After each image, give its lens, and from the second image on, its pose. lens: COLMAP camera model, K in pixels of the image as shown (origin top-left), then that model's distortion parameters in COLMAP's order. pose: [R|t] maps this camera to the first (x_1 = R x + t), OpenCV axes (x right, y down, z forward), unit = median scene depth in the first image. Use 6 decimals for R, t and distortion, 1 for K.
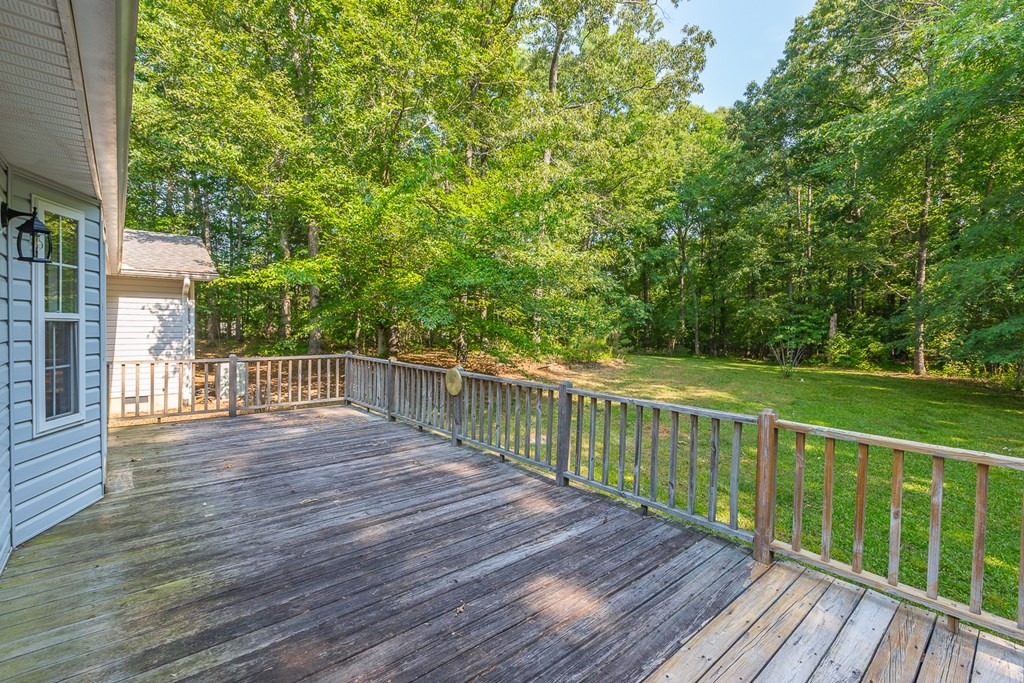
lens RADIAL K [[456.2, 0, 508.7], [0, 456.2, 344.8], [0, 0, 1]] dist [0.002618, -0.000006]
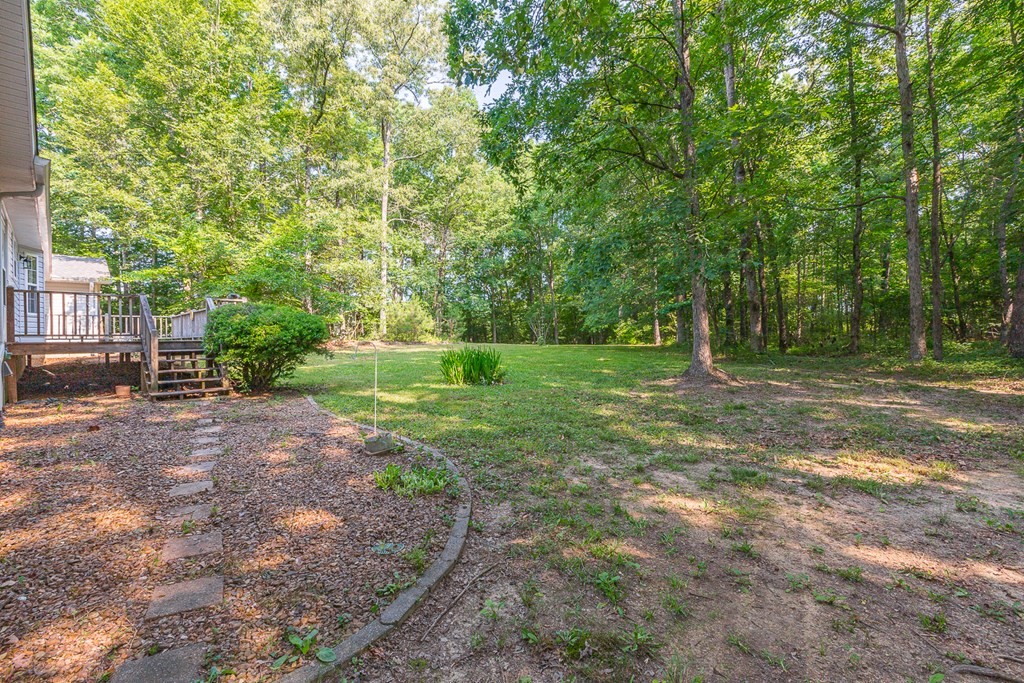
lens RADIAL K [[456.2, 0, 513.7], [0, 456.2, 342.5], [0, 0, 1]] dist [0.002618, -0.000006]
pose [[0.995848, -0.031696, 0.085333, 0.602279], [0.034075, 0.999066, -0.026573, 0.150967], [-0.084411, 0.029370, 0.995998, -0.703806]]
